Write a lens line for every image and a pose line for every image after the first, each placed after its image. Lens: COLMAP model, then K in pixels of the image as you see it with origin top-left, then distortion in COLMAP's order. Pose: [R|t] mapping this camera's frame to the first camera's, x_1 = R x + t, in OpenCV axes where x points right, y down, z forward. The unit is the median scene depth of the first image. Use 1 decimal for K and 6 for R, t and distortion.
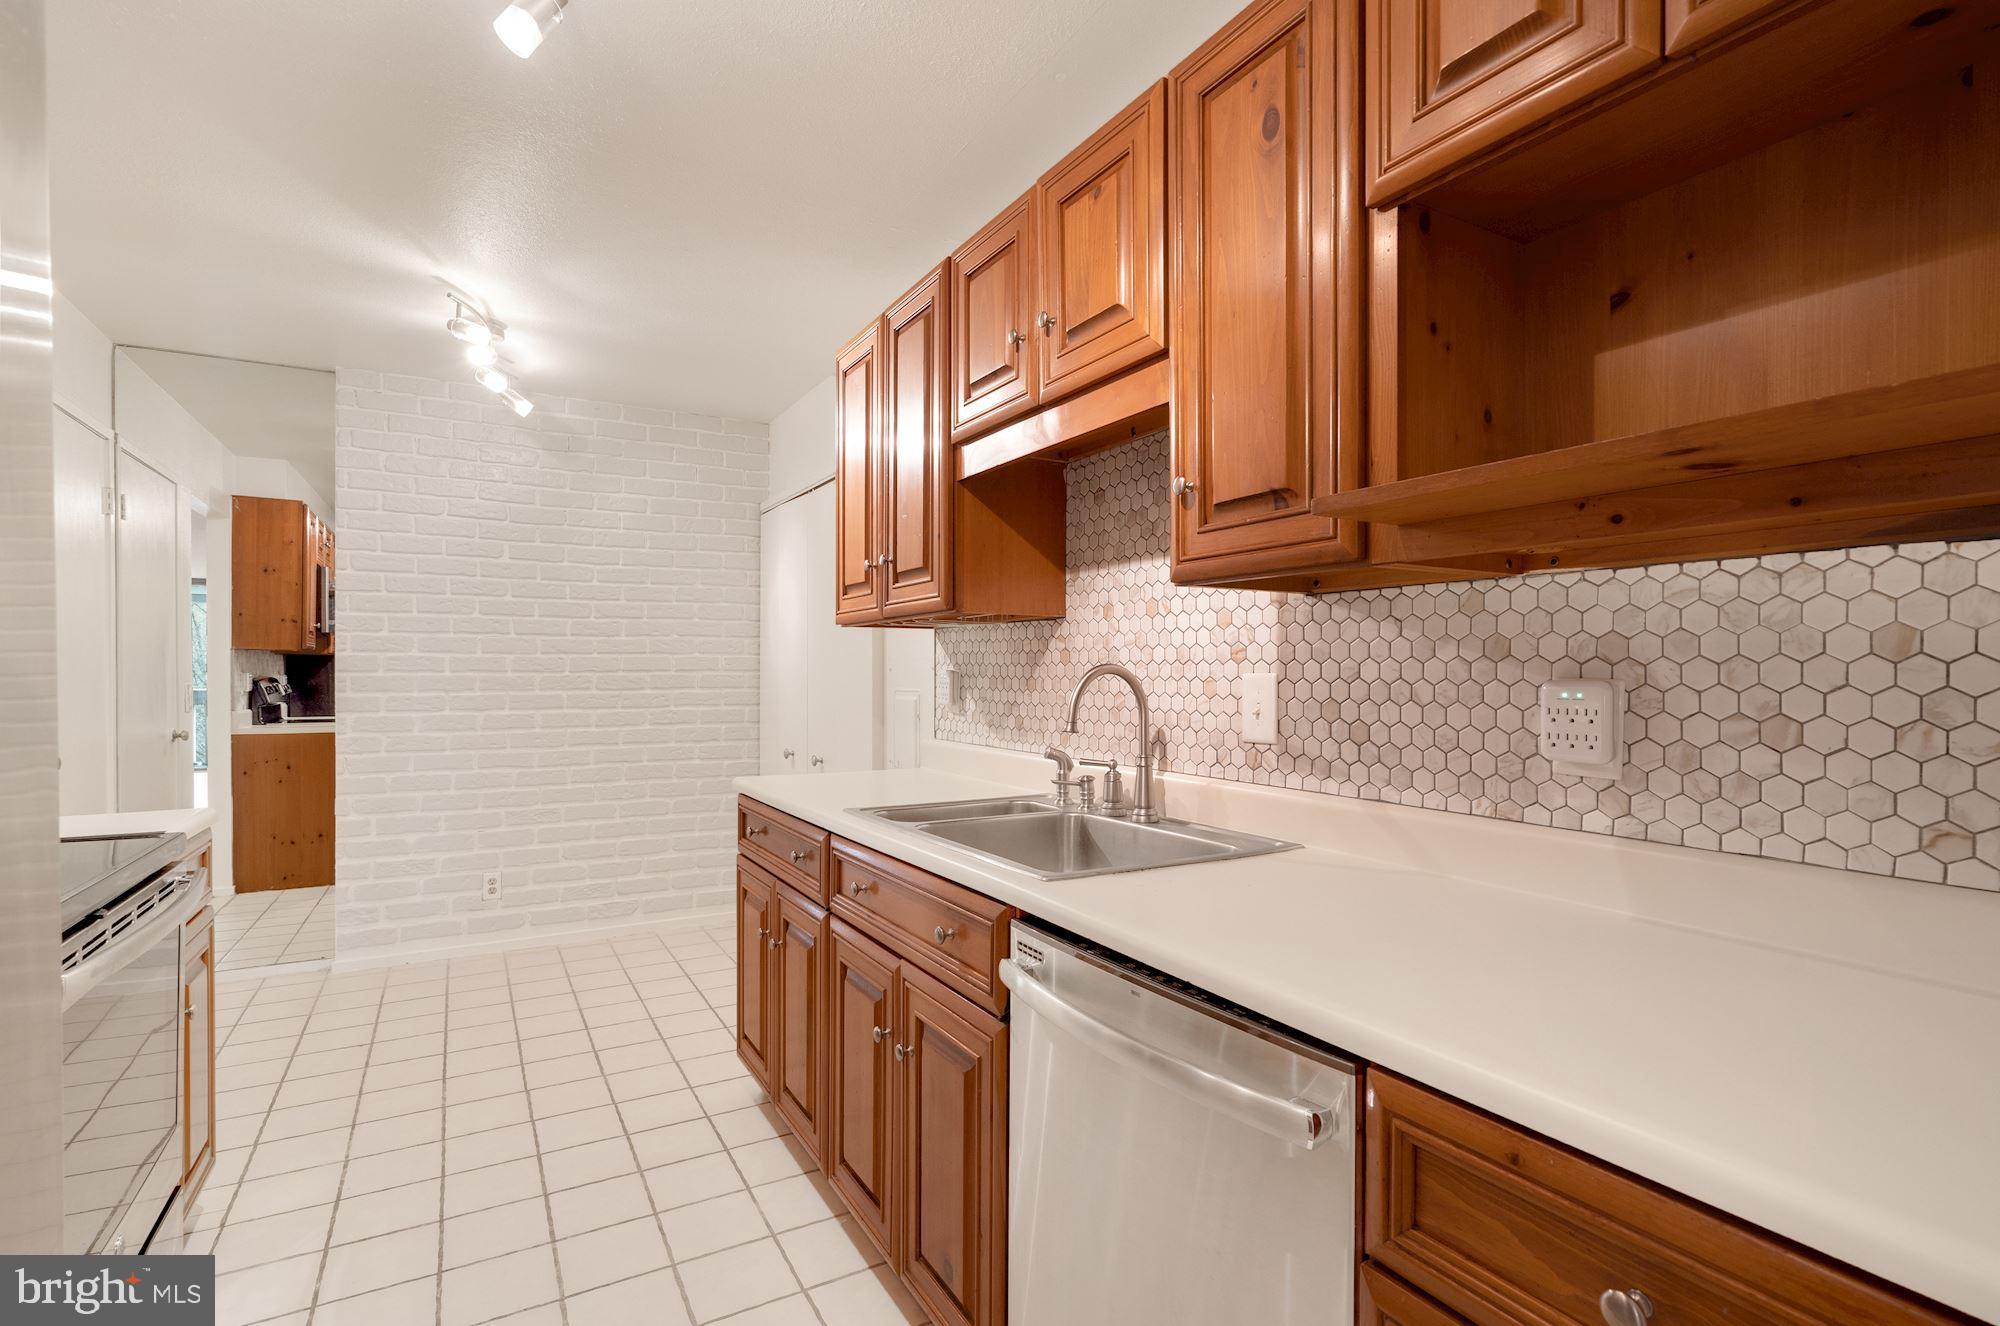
lens RADIAL K [[923.9, 0, 990.0], [0, 923.9, 681.0], [0, 0, 1]] dist [-0.008522, 0.004186]
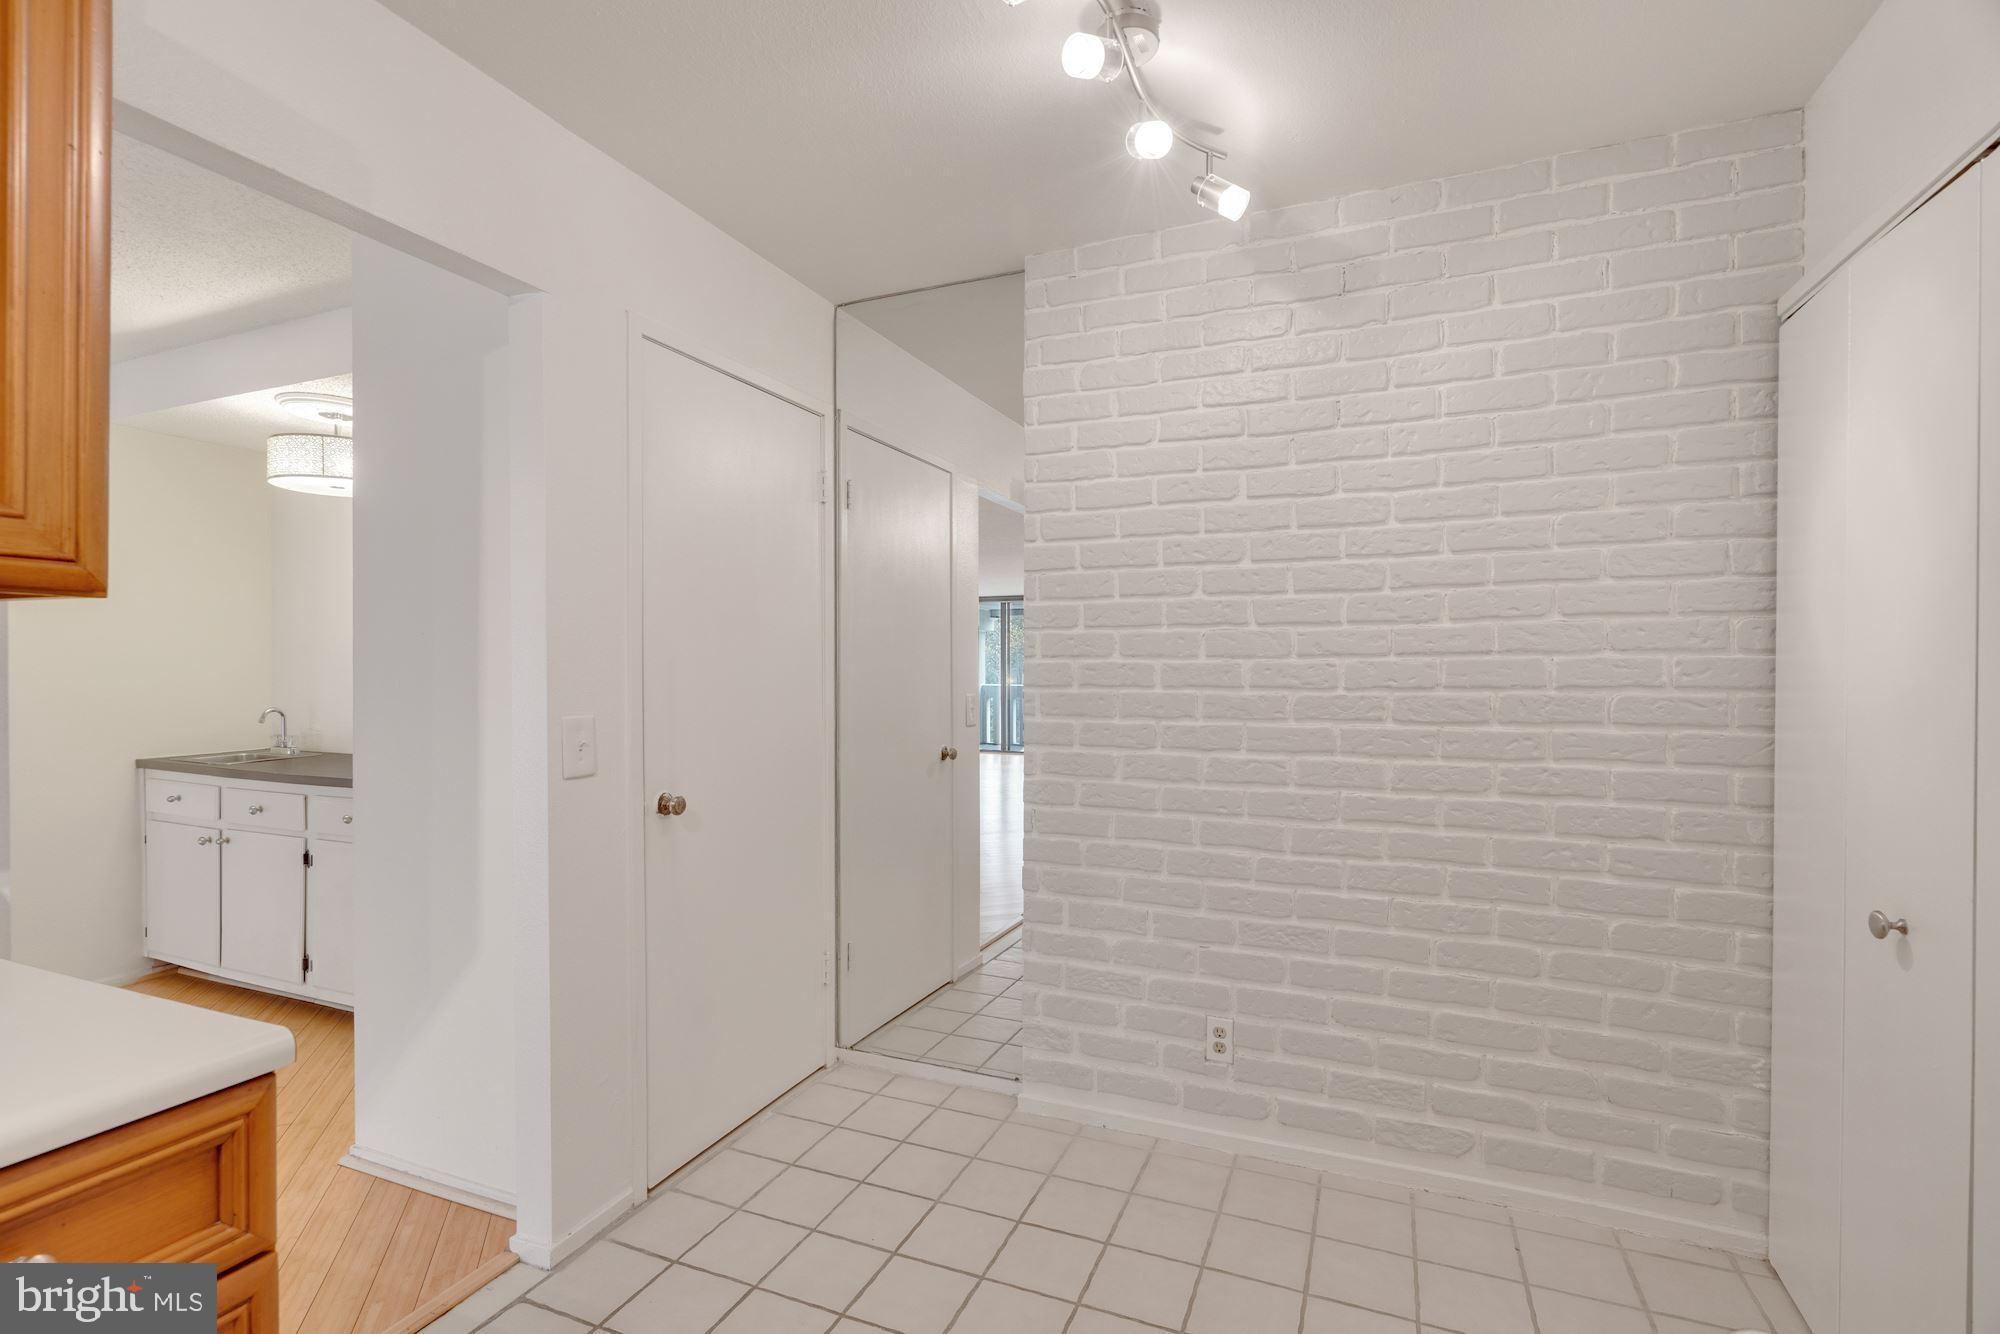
lens RADIAL K [[923.9, 0, 1002.6], [0, 923.9, 672.8], [0, 0, 1]] dist [-0.008522, 0.004186]
pose [[0.604452, 0.002080, -0.796639, -0.165264], [-0.005676, 0.999982, -0.001696, -0.021234], [0.796621, 0.005547, 0.604453, 0.600561]]
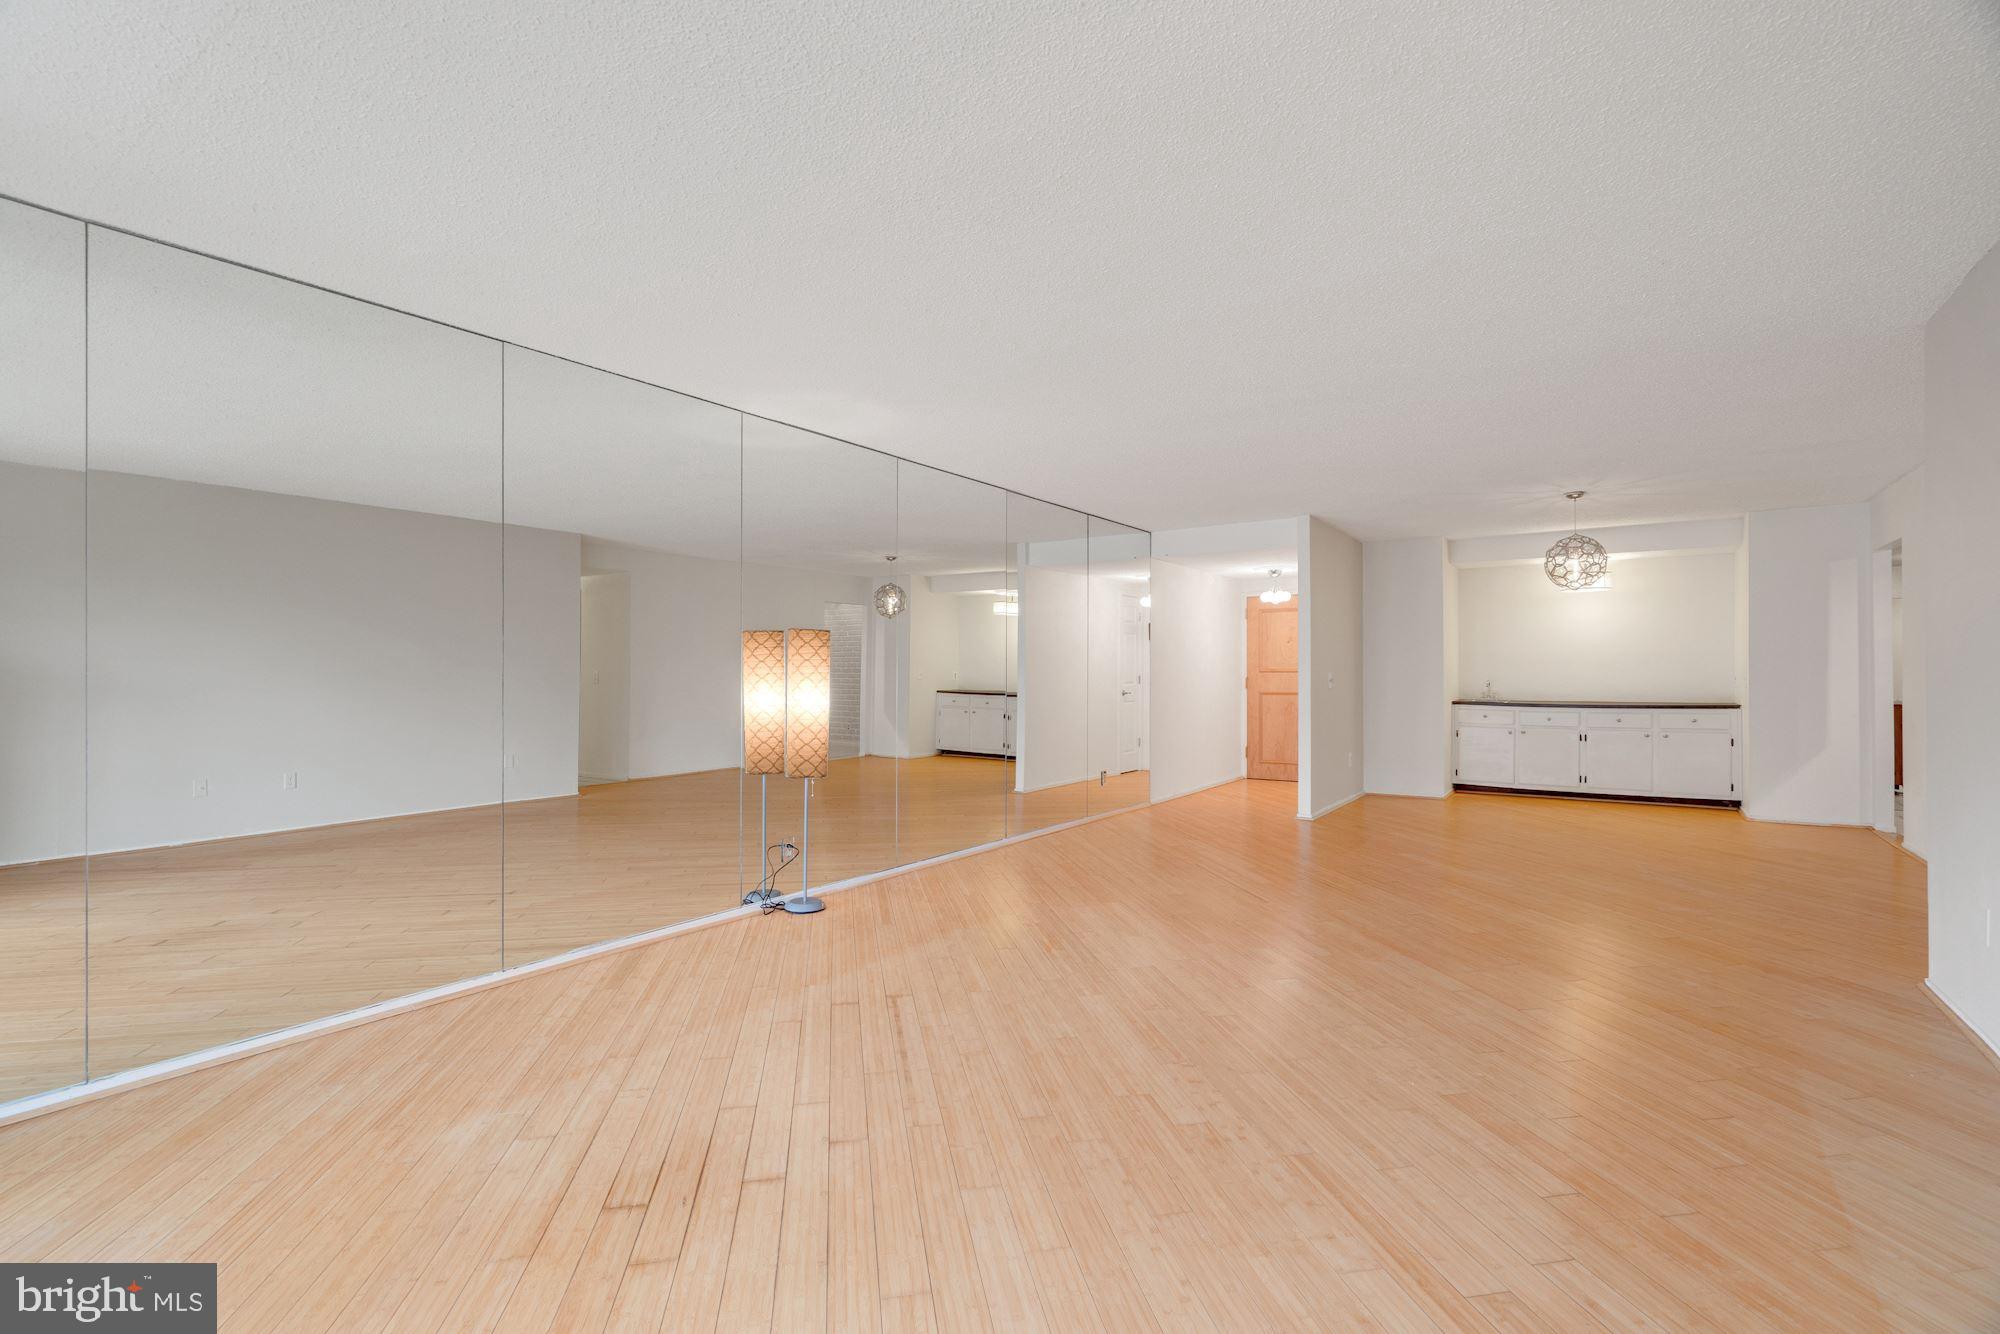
lens RADIAL K [[893.6, 0, 1003.4], [0, 893.6, 666.1], [0, 0, 1]] dist [-0.001197, -0.000050]
pose [[0.452776, -0.007047, -0.891596, 0.061400], [-0.004418, 0.999939, -0.010147, 0.015993], [0.891613, 0.008533, 0.452717, -1.861127]]
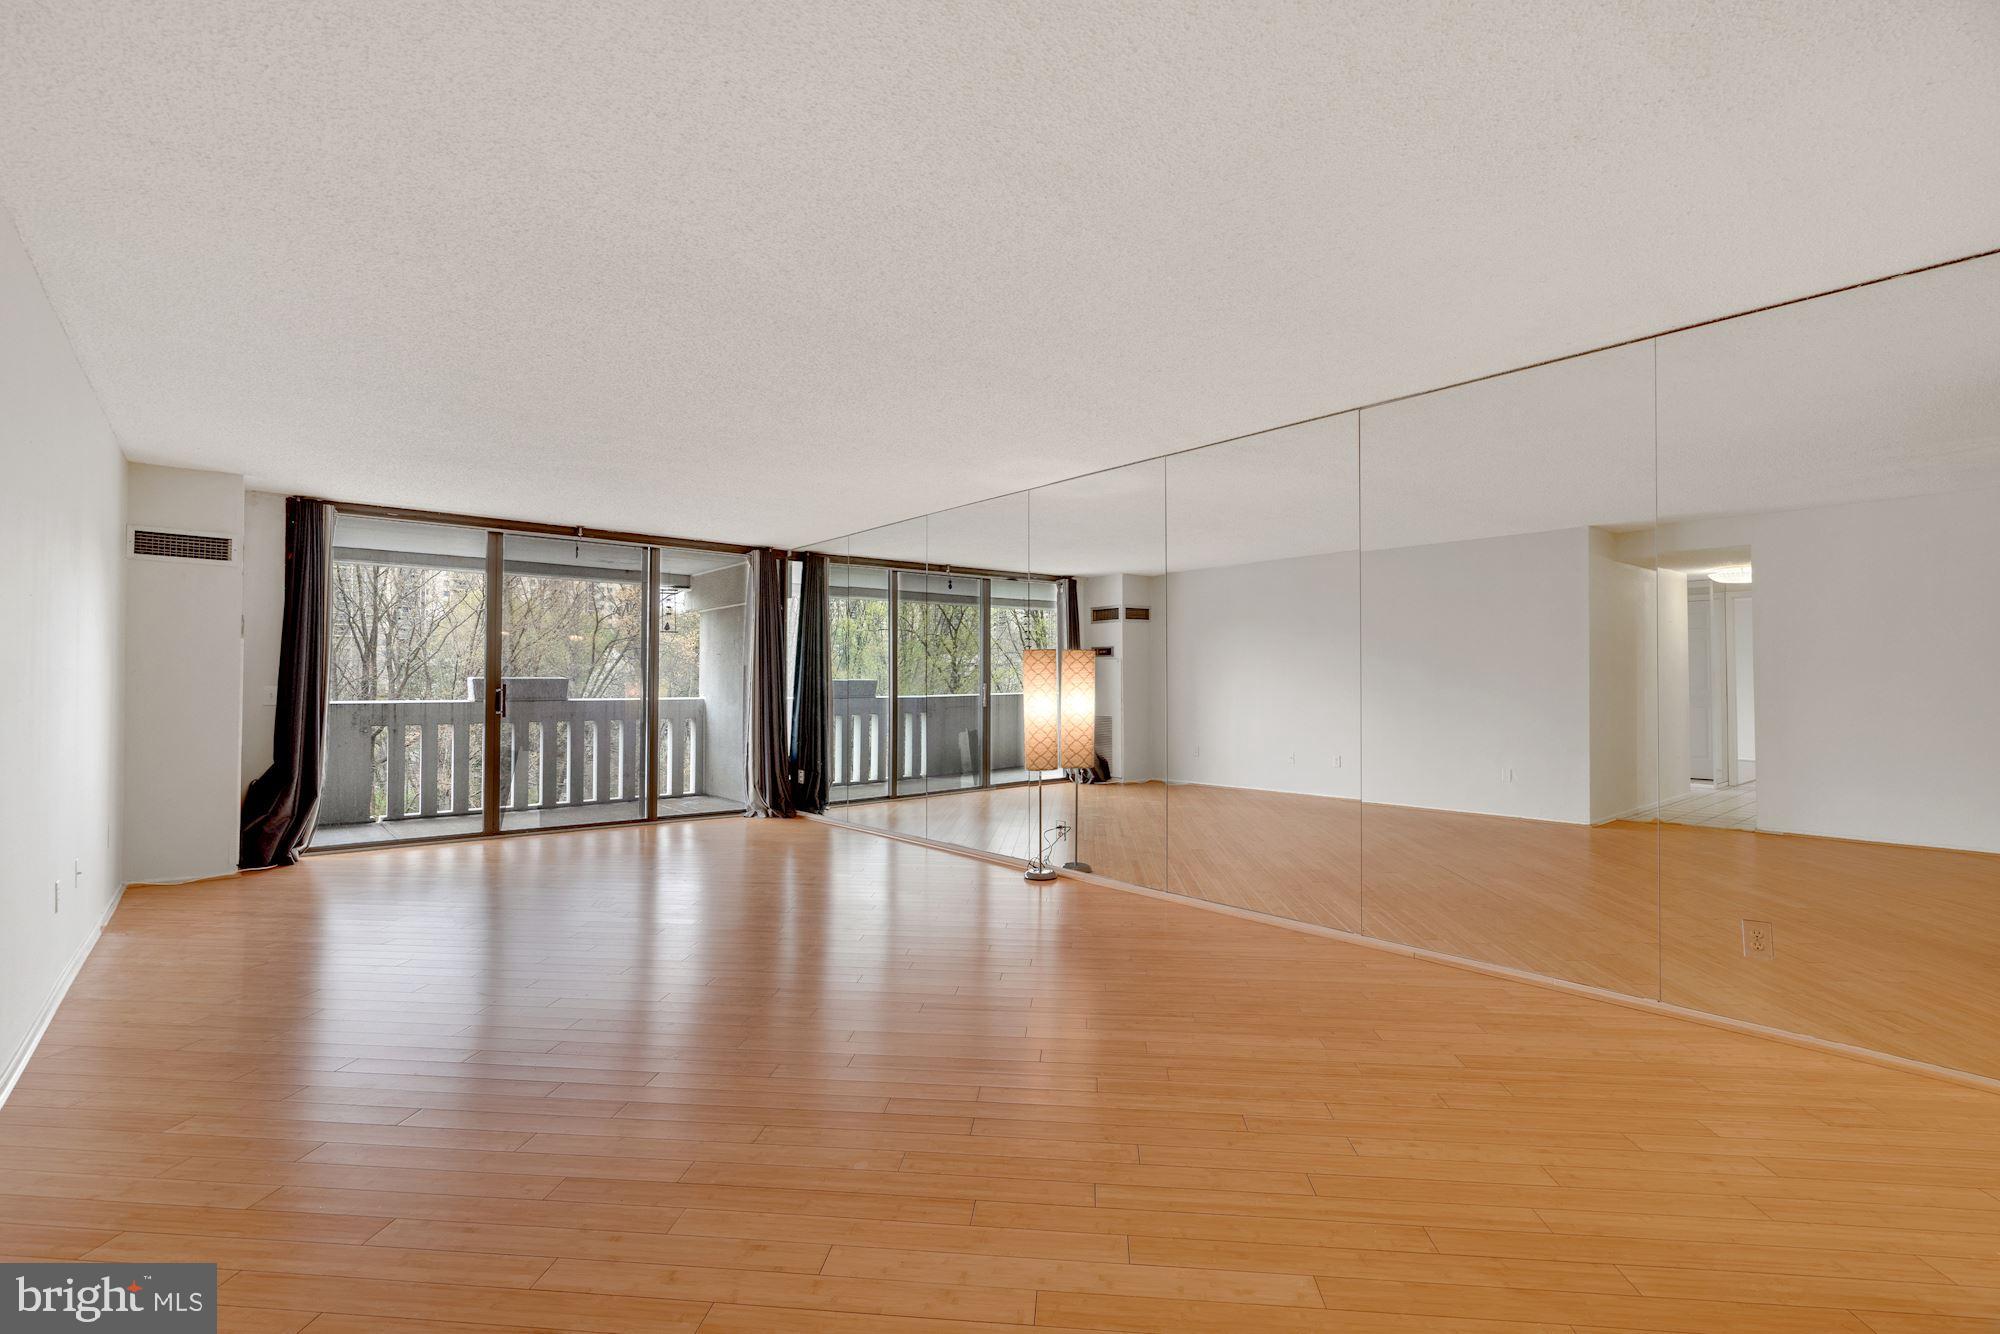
lens RADIAL K [[923.9, 0, 1008.8], [0, 923.9, 666.1], [0, 0, 1]] dist [-0.008522, 0.004186]
pose [[-0.984028, -0.006964, -0.177880, -0.817608], [-0.004371, 0.999878, -0.014967, 0.009505], [0.177963, -0.013950, -0.983938, 0.081964]]
